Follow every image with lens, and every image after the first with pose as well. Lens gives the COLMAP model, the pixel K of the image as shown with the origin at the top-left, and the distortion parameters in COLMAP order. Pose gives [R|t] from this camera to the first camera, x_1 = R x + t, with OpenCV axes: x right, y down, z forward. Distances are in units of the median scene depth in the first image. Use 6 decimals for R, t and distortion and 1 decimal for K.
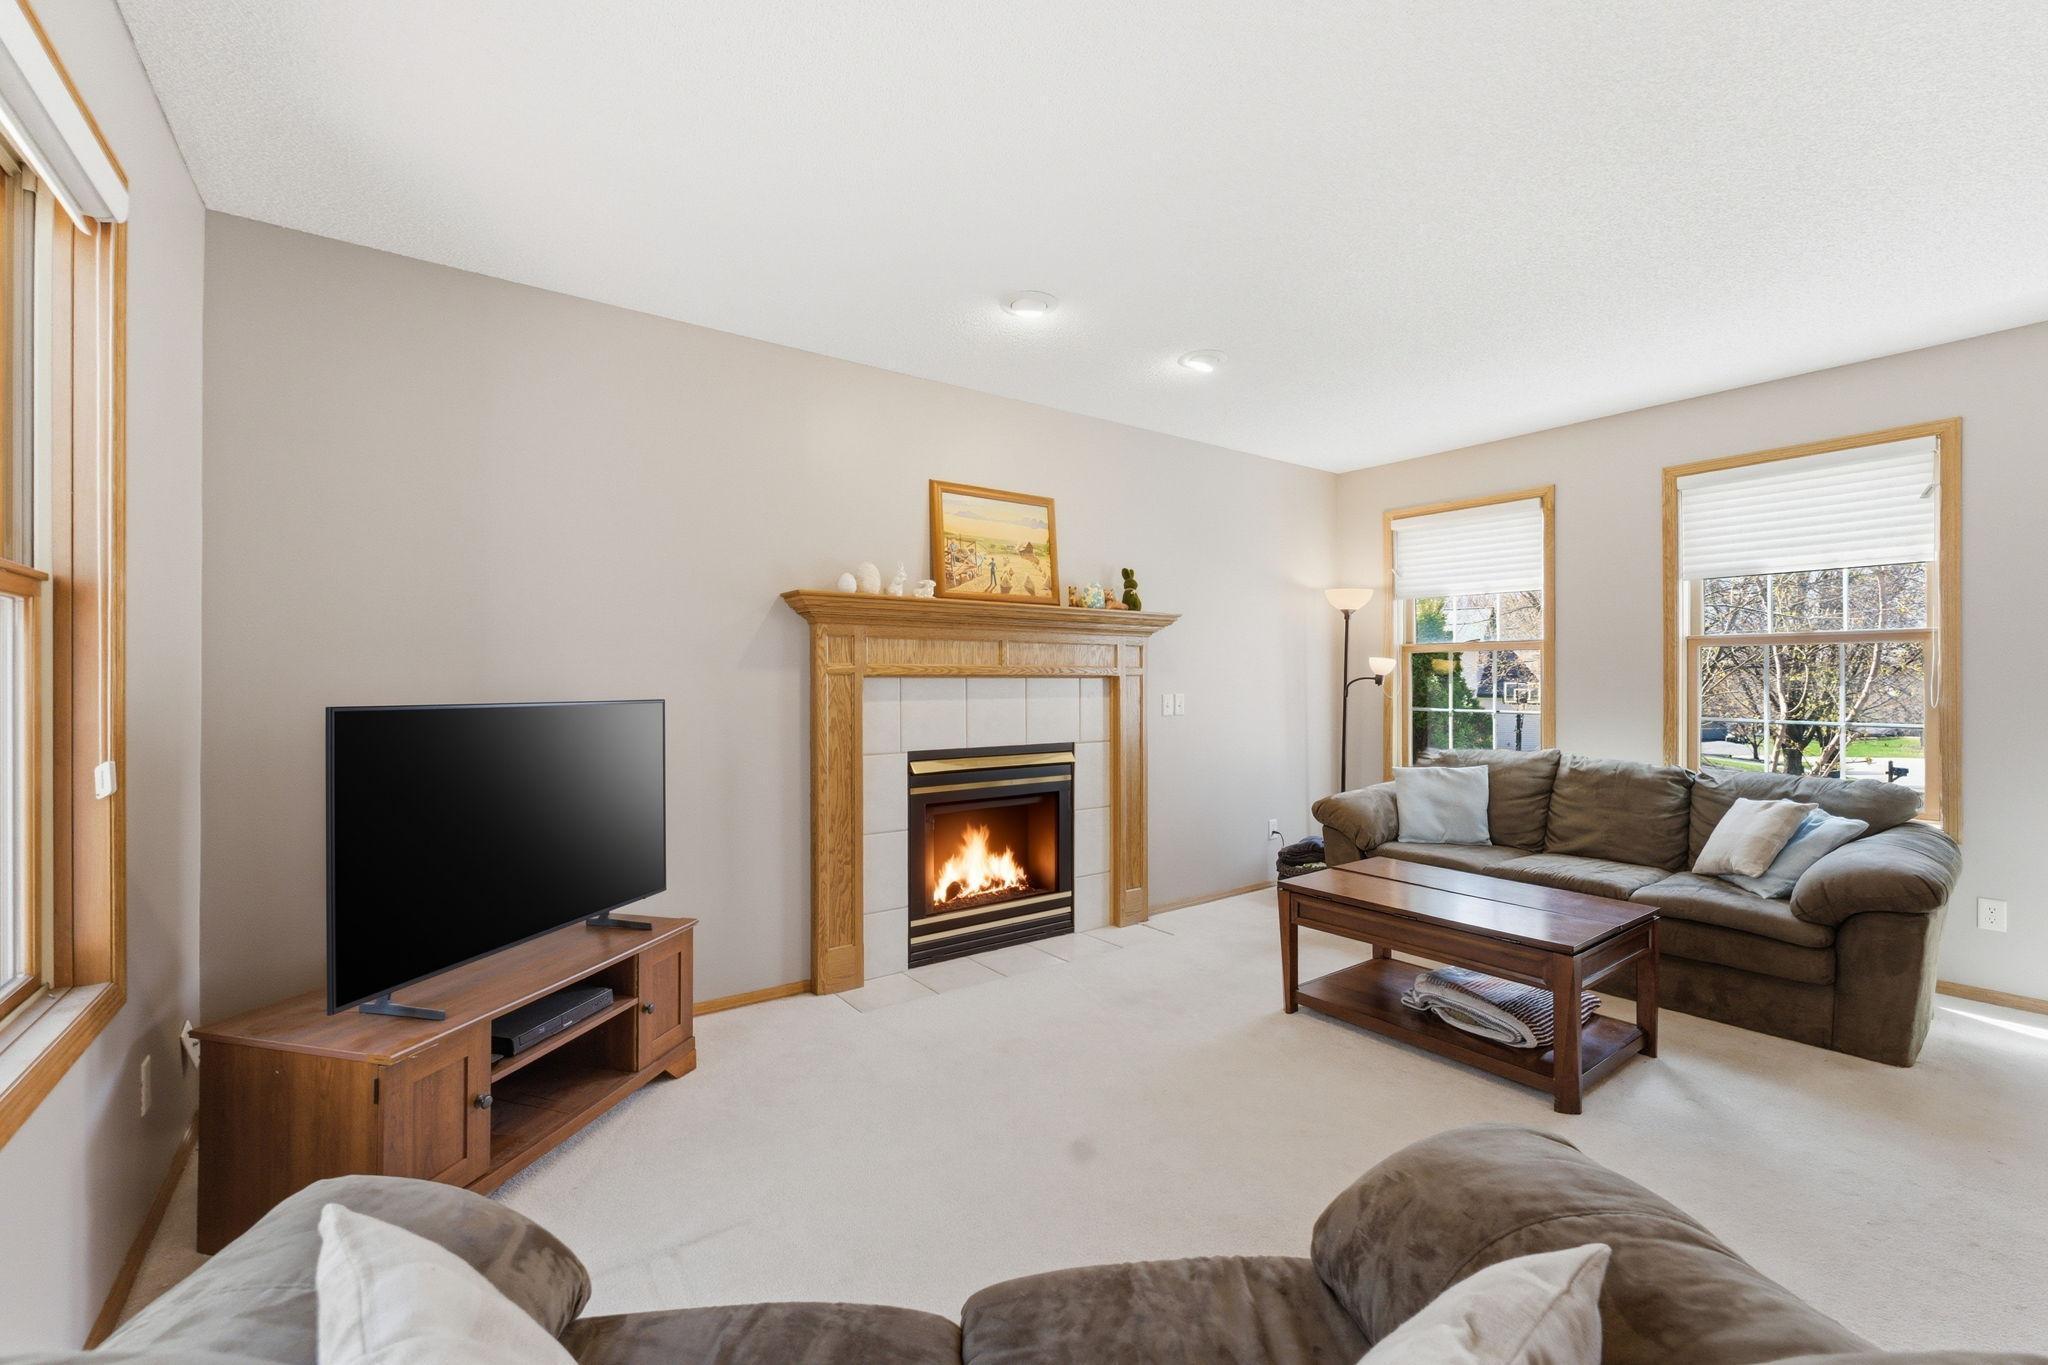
lens RADIAL K [[834.4, 0, 1018.8], [0, 834.4, 679.0], [0, 0, 1]] dist [-0.001169, 0.000680]
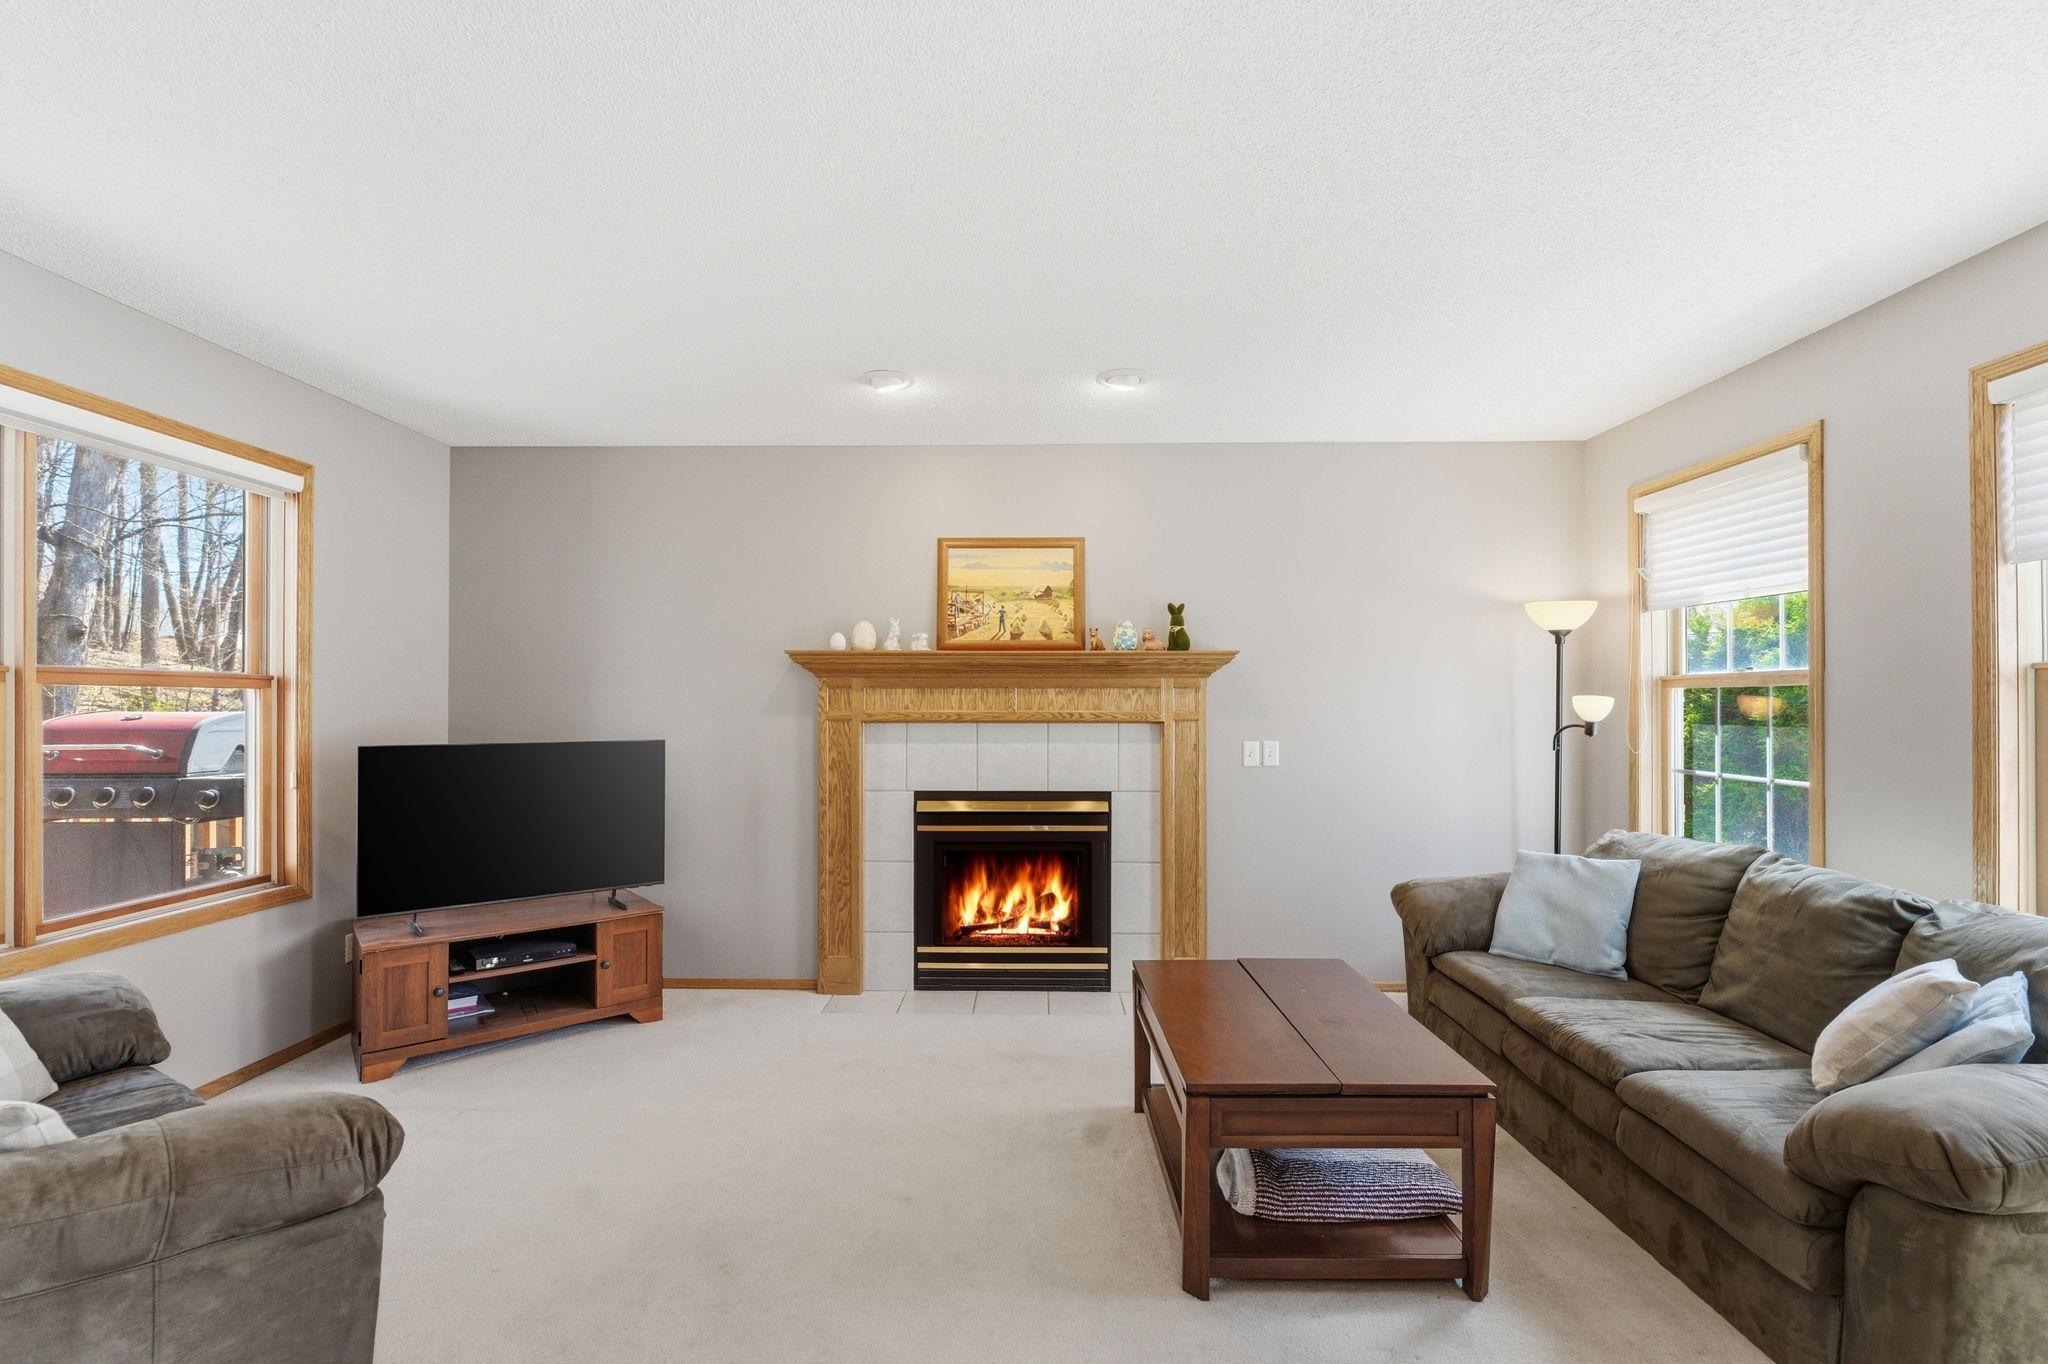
lens RADIAL K [[890.4, 0, 1031.9], [0, 890.4, 706.9], [0, 0, 1]] dist [-0.001137, 0.000345]
pose [[0.809751, 0.002597, -0.586768, 0.631179], [-0.000814, 0.999994, 0.003303, -0.025016], [0.586773, -0.002197, 0.809748, 0.138385]]
